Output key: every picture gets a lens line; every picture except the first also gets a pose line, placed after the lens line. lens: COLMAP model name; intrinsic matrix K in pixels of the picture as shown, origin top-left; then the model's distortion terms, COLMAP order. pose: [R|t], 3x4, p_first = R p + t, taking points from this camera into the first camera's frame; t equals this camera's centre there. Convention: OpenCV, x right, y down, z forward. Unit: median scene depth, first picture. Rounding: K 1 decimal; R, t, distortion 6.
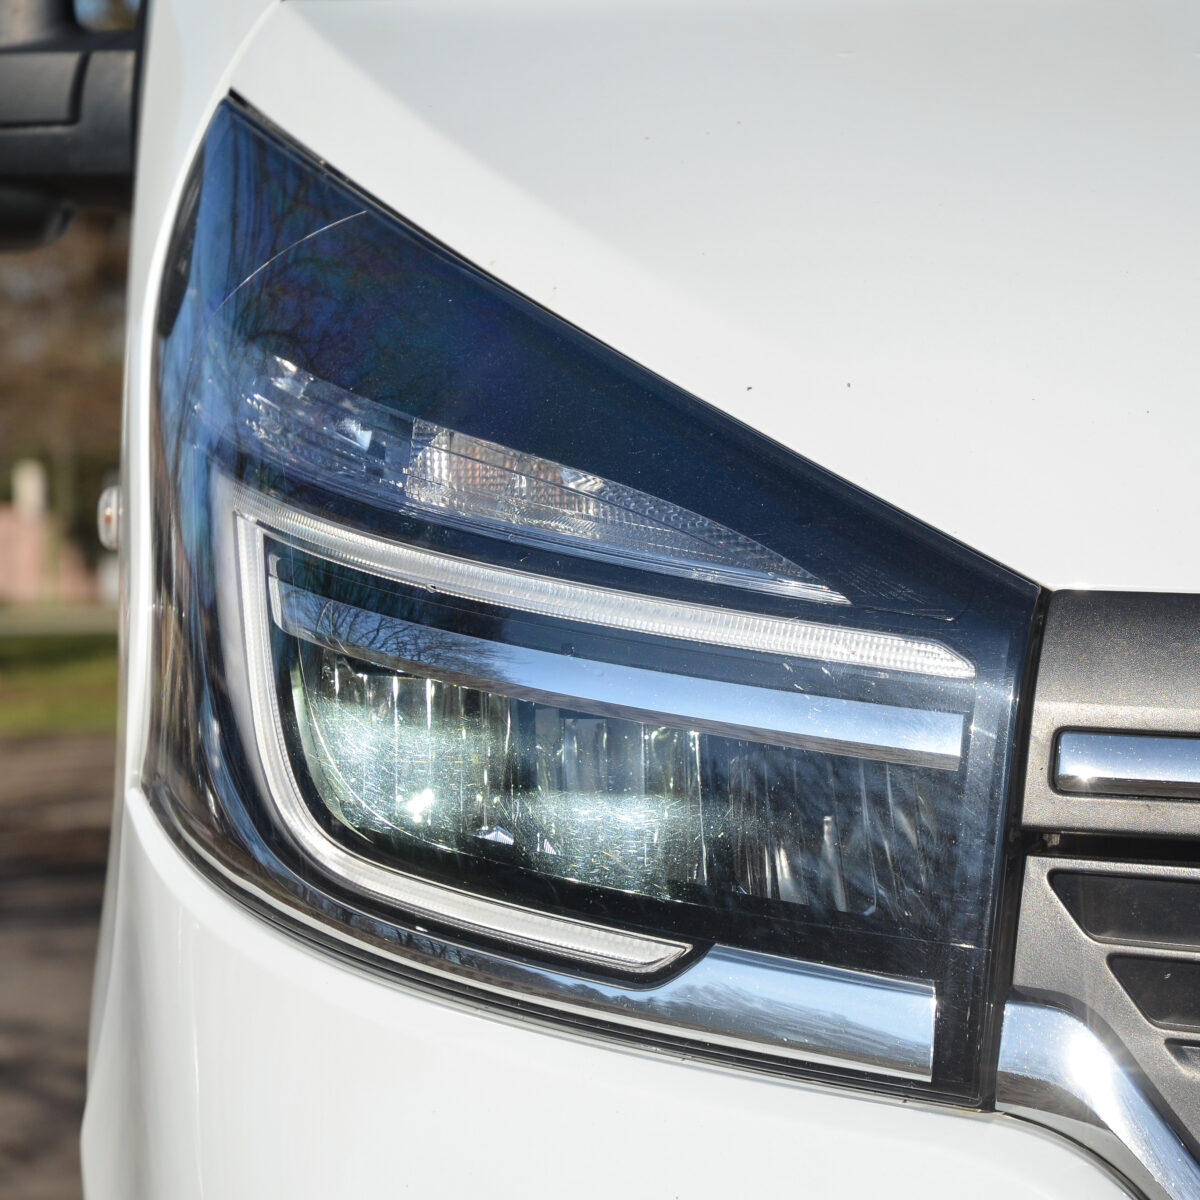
lens RADIAL K [[5398.4, 0, 599.9], [0, 5398.4, 600.4], [0, 0, 1]] dist [0.122820, 0.000000]
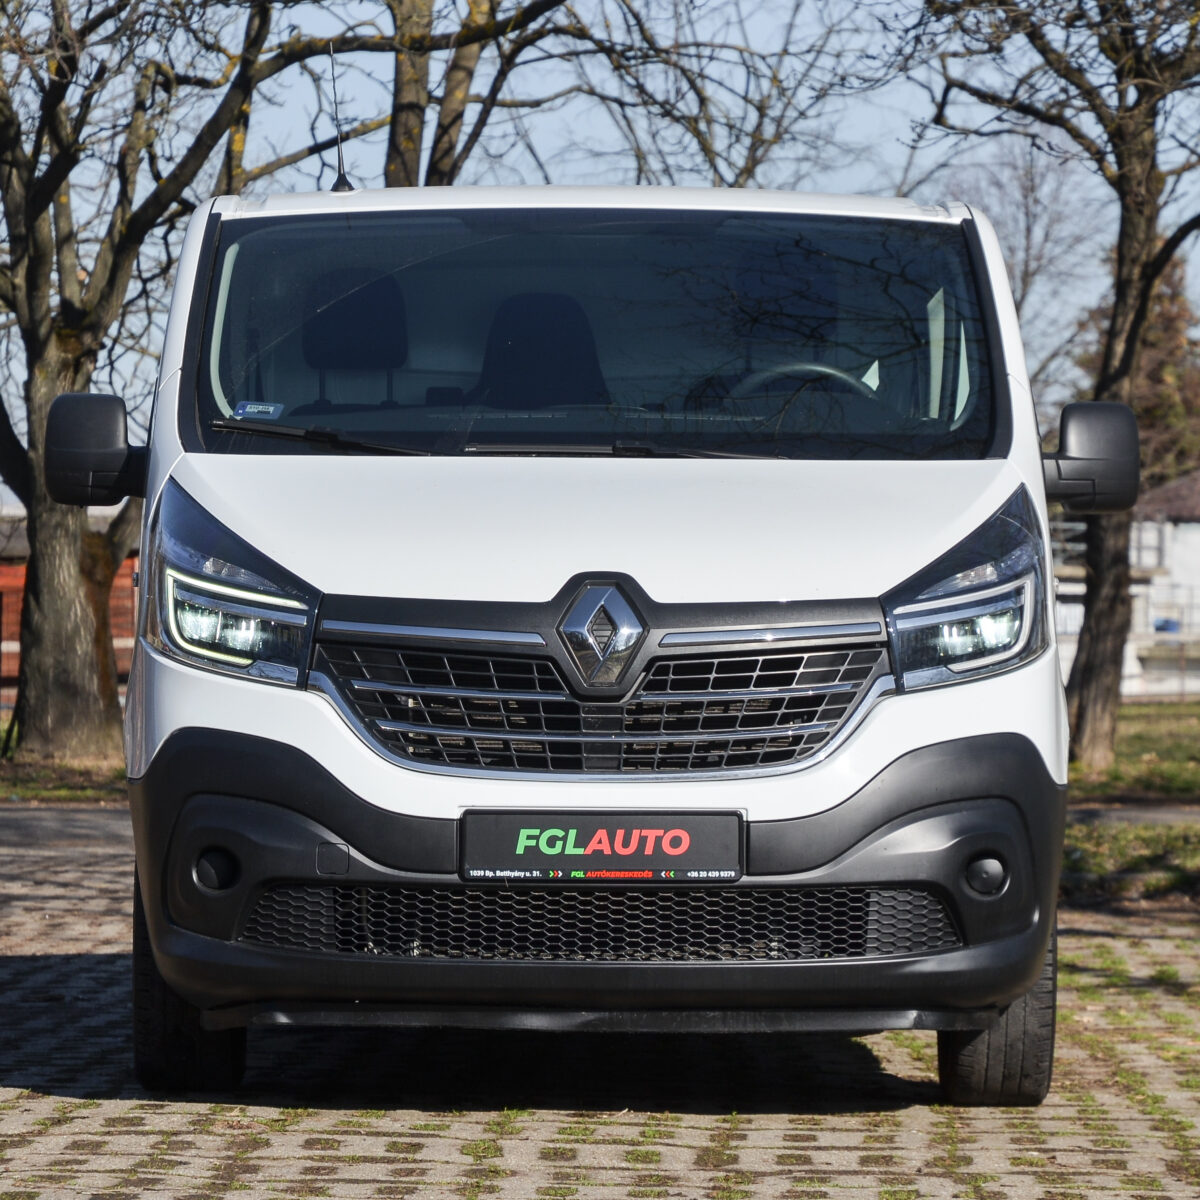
lens RADIAL K [[5398.4, 0, 600.5], [0, 5398.4, 600.6], [0, 0, 1]] dist [0.122820, 0.000000]
pose [[0.999756, 0.019964, -0.009445, 0.372504], [-0.019976, 0.999800, -0.001165, 0.005829], [0.009419, 0.001354, 0.999955, -3.912425]]
